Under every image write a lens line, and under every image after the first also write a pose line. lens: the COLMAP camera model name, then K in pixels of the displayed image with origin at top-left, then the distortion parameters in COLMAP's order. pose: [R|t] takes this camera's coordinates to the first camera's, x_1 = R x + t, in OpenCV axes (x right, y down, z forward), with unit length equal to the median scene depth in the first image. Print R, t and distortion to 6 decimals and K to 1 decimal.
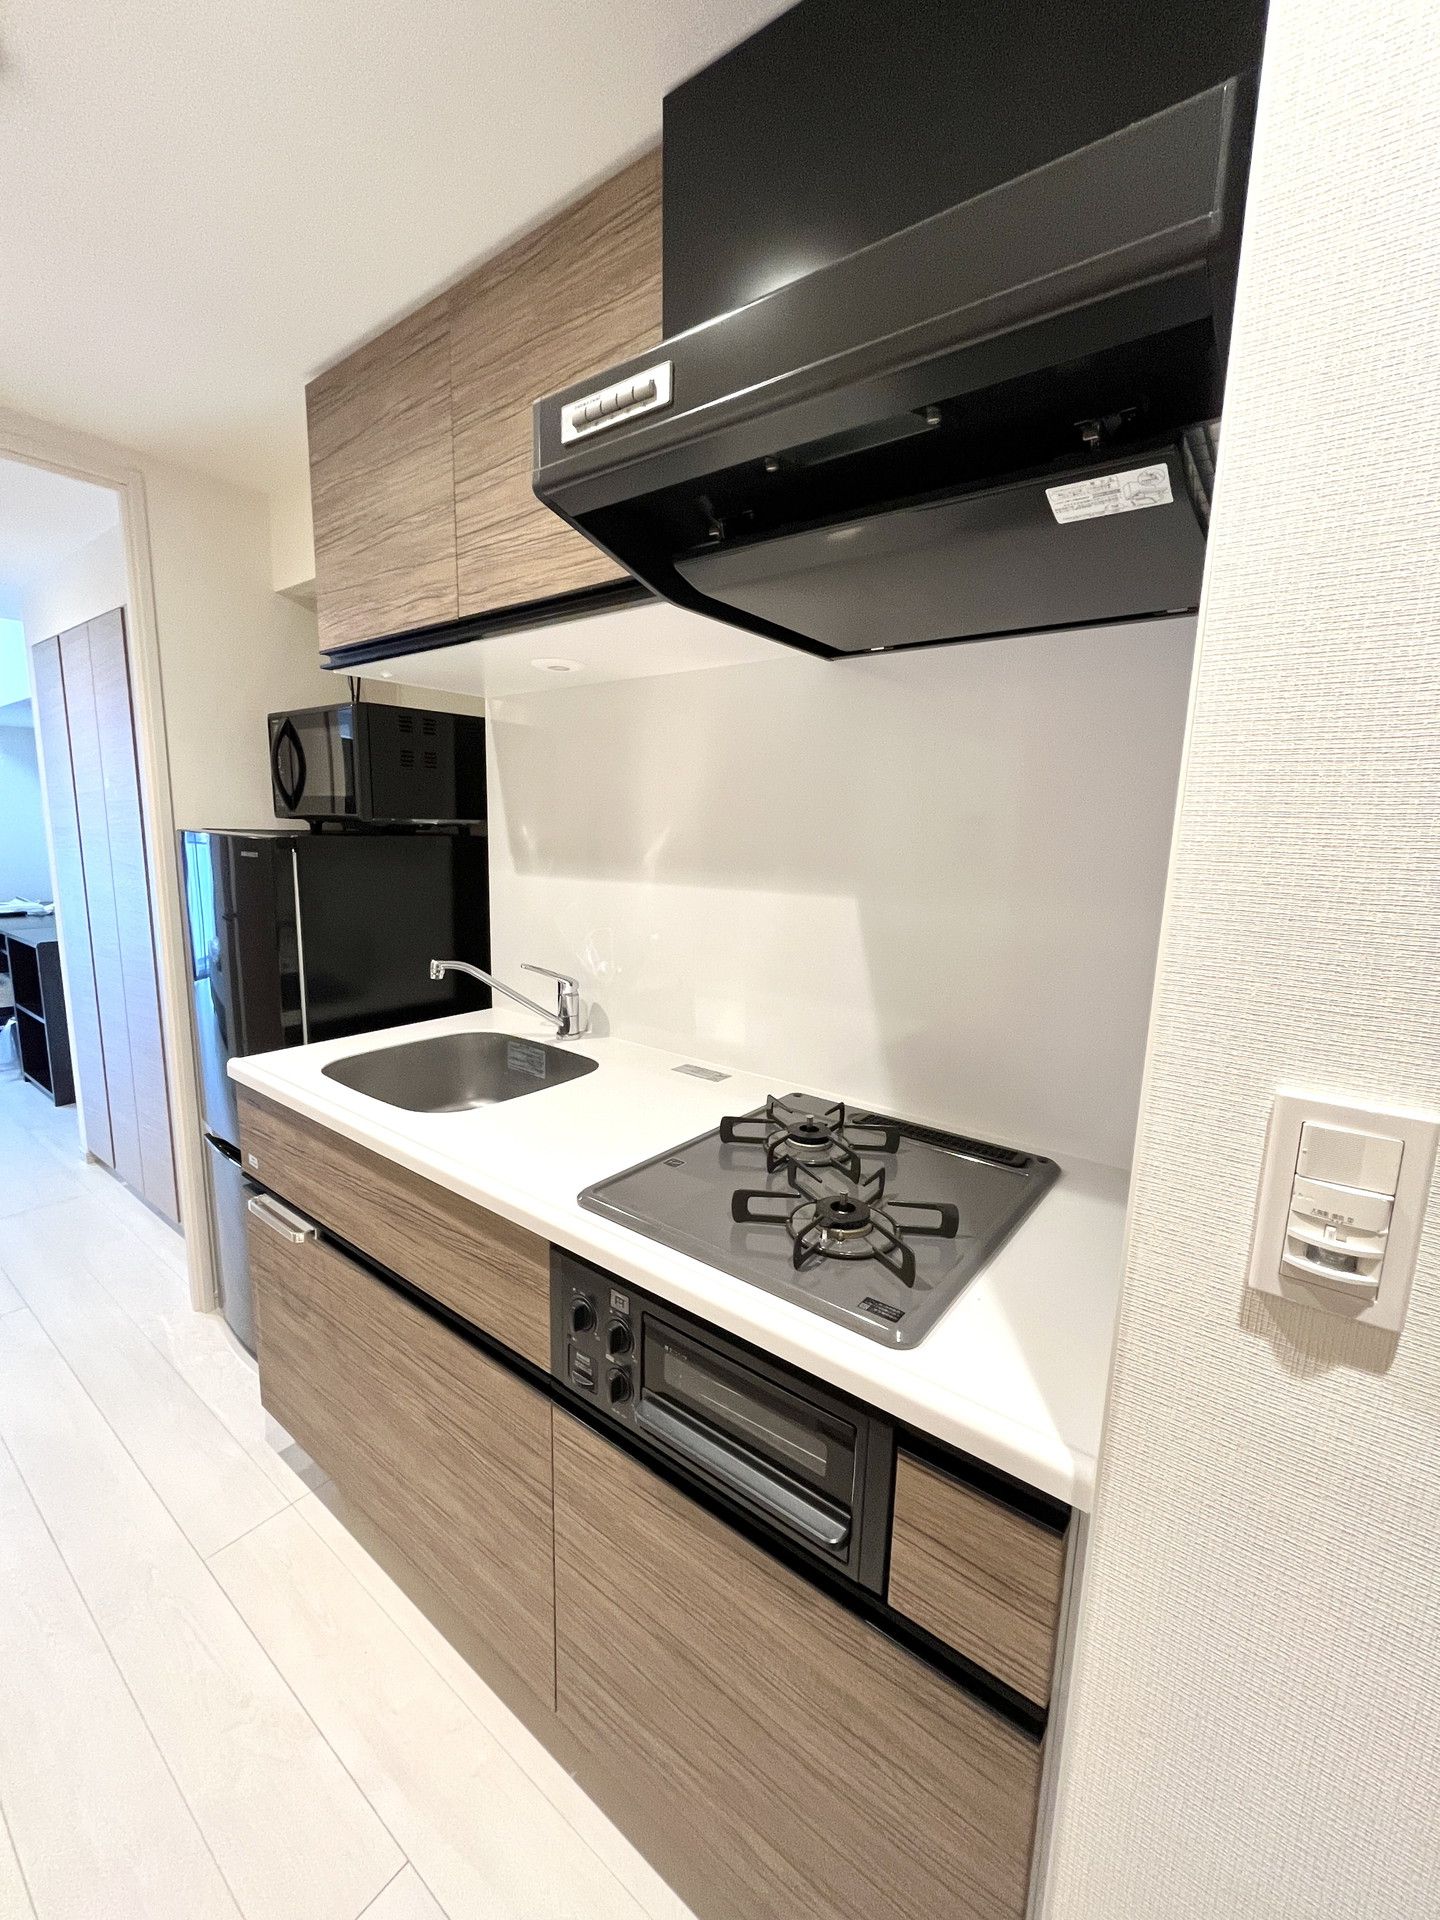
lens RADIAL K [[780.1, 0, 718.6], [0, 780.1, 959.2], [0, 0, 1]] dist [-0.003042, -0.000869]
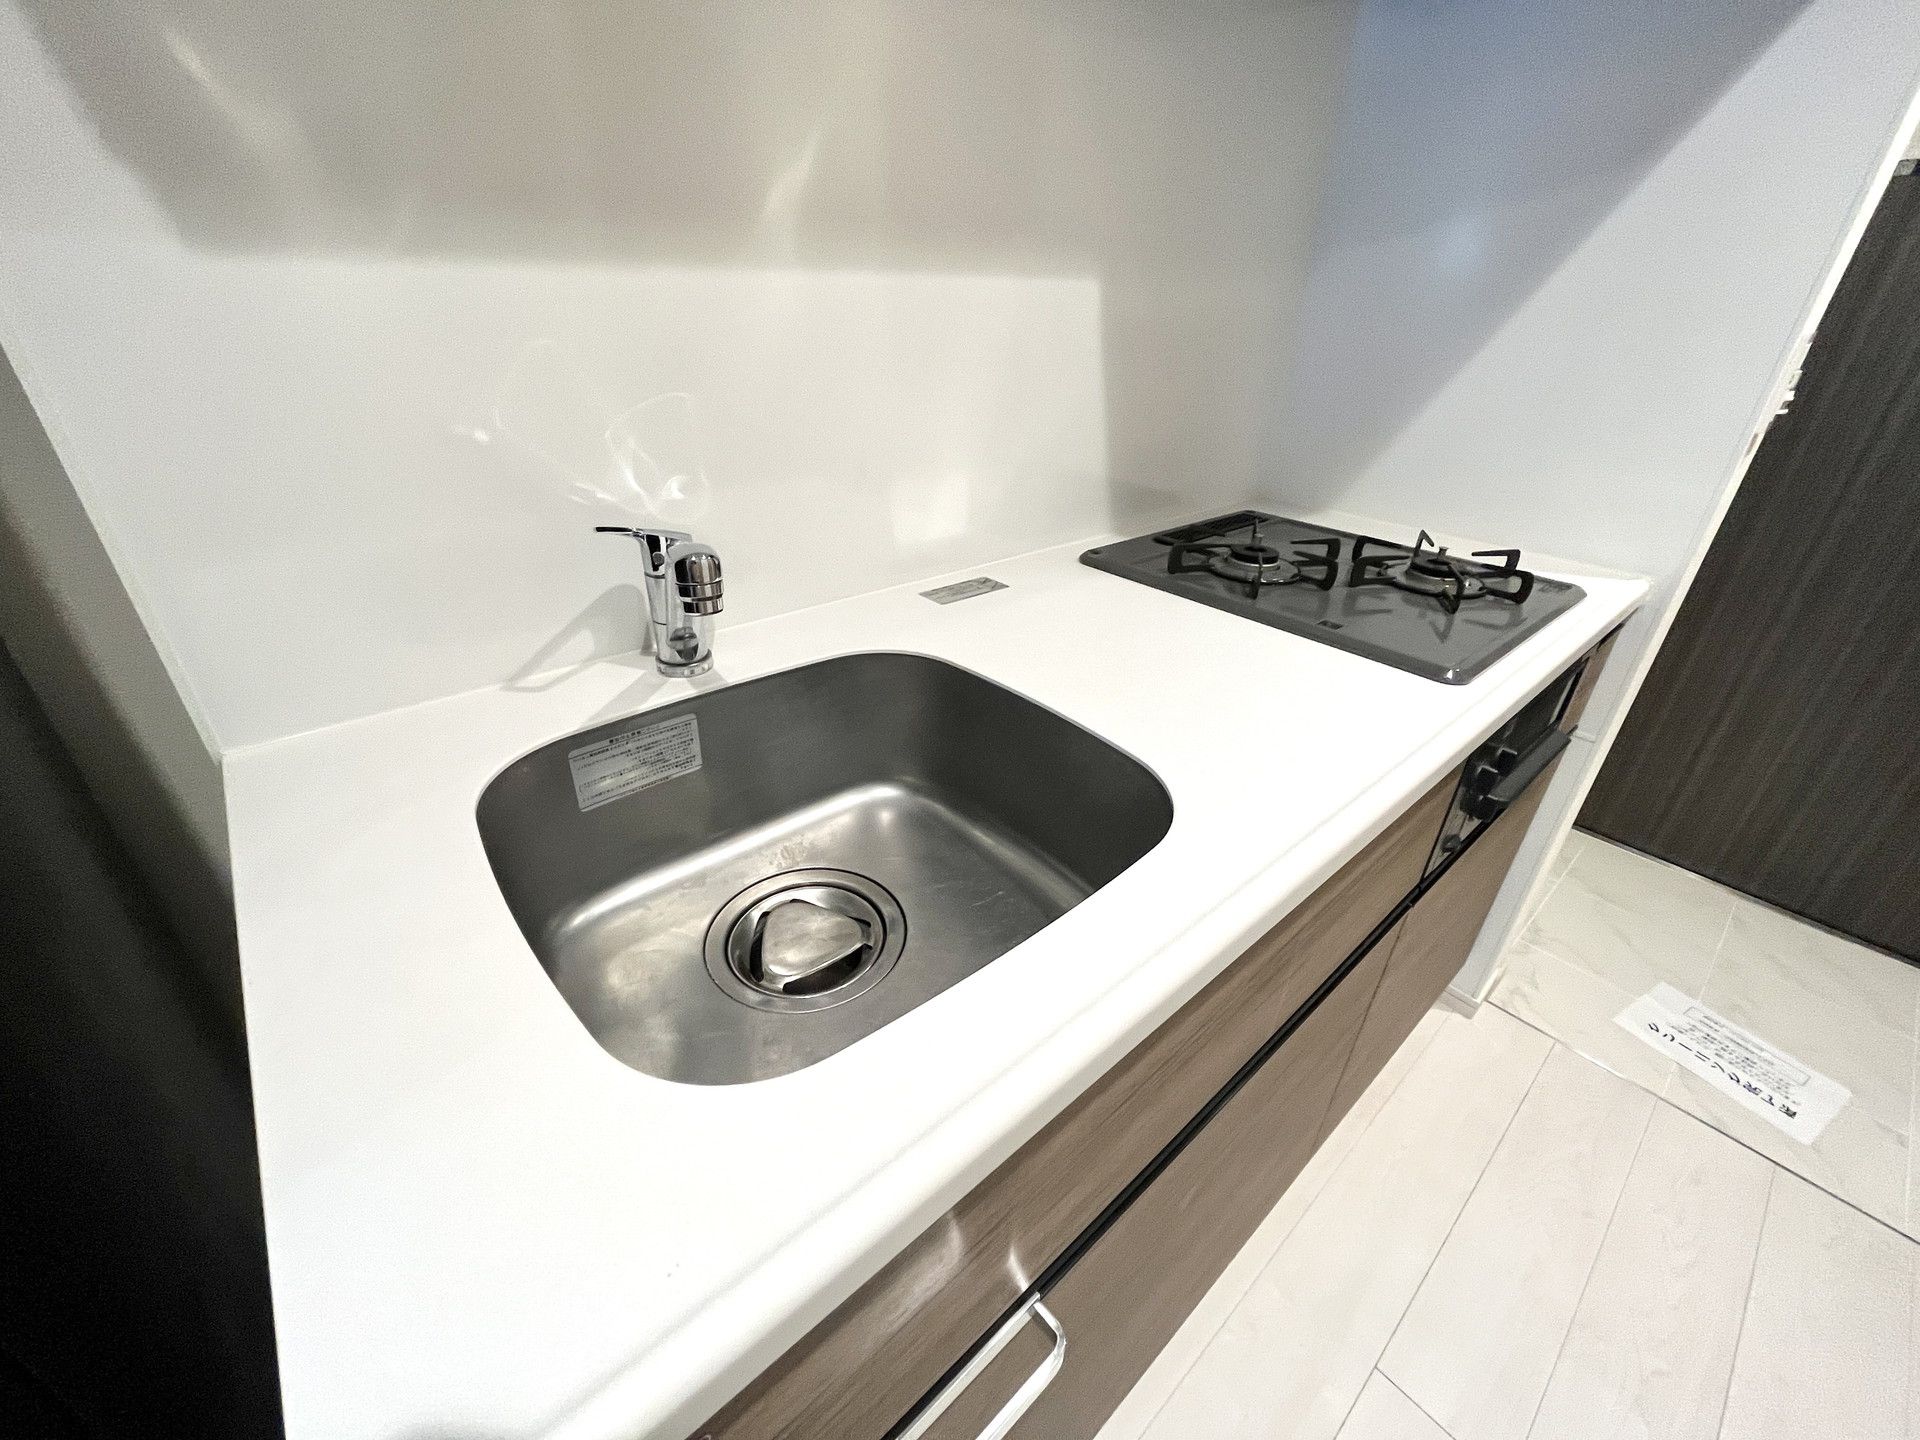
lens RADIAL K [[780.1, 0, 958.1], [0, 780.1, 714.7], [0, 0, 1]] dist [-0.003042, -0.000869]
pose [[0.195767, -0.485635, 0.851959, -0.623032], [0.139530, 0.873724, 0.465980, -0.069814], [-0.970673, 0.027650, 0.238807, 0.827542]]
